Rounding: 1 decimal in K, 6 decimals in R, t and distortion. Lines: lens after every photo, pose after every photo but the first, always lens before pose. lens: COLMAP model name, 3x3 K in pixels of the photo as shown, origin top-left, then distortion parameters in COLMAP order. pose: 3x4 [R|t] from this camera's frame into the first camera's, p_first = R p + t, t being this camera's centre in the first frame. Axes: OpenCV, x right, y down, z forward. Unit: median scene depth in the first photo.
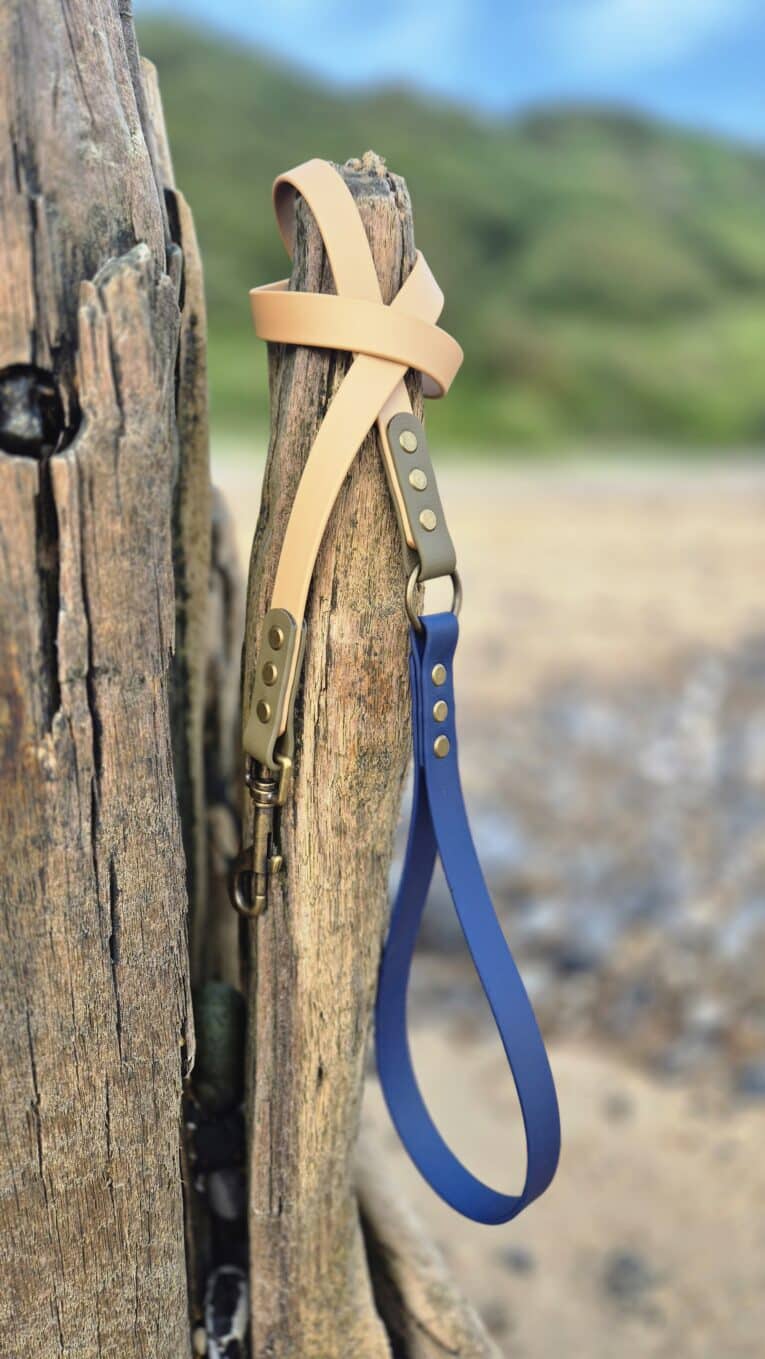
lens RADIAL K [[1003.0, 0, 383.5], [0, 1003.0, 587.2], [0, 0, 1]] dist [-0.001363, -0.008541]
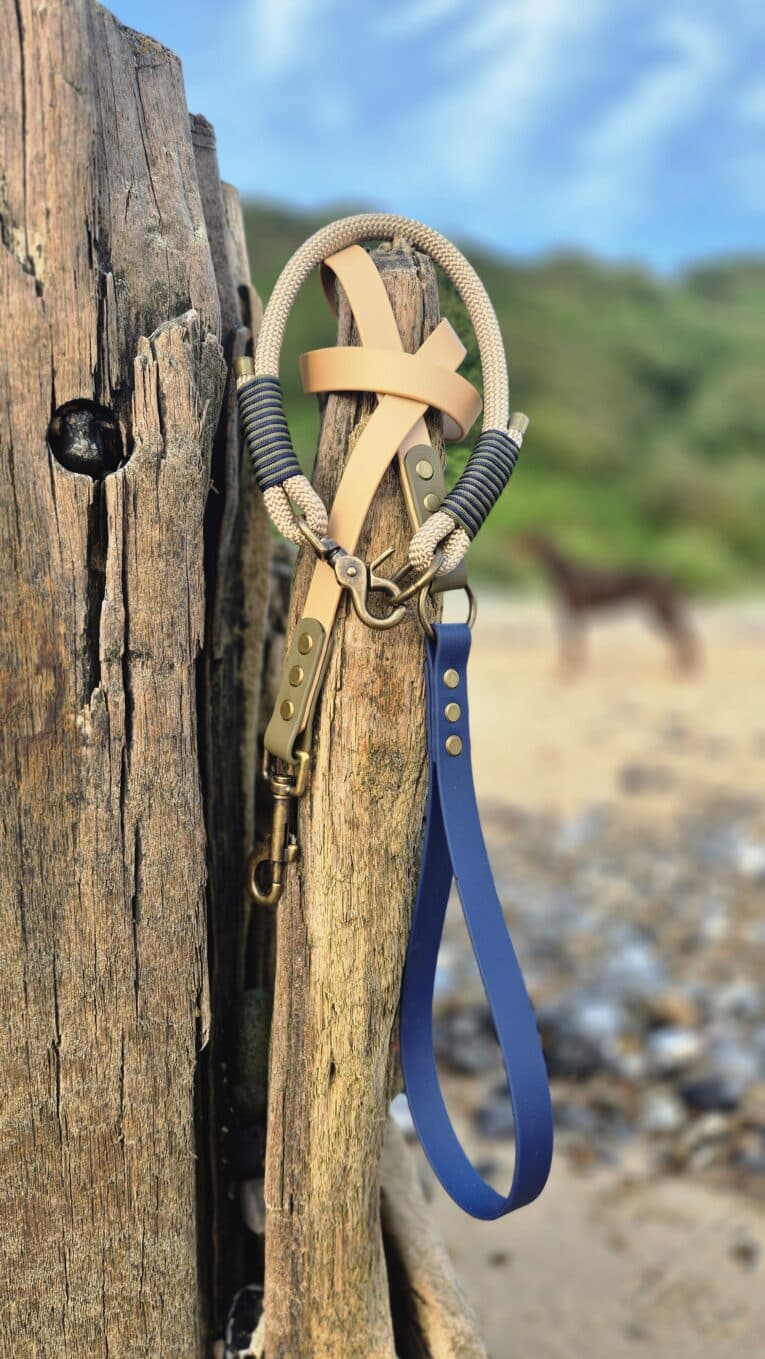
lens RADIAL K [[1003.0, 0, 383.5], [0, 1003.0, 587.2], [0, 0, 1]] dist [-0.001363, -0.008541]
pose [[0.981447, -0.007558, -0.191585, 0.207816], [-0.022945, 0.987412, -0.156494, 0.168129], [0.190357, 0.157986, 0.968919, -0.079622]]
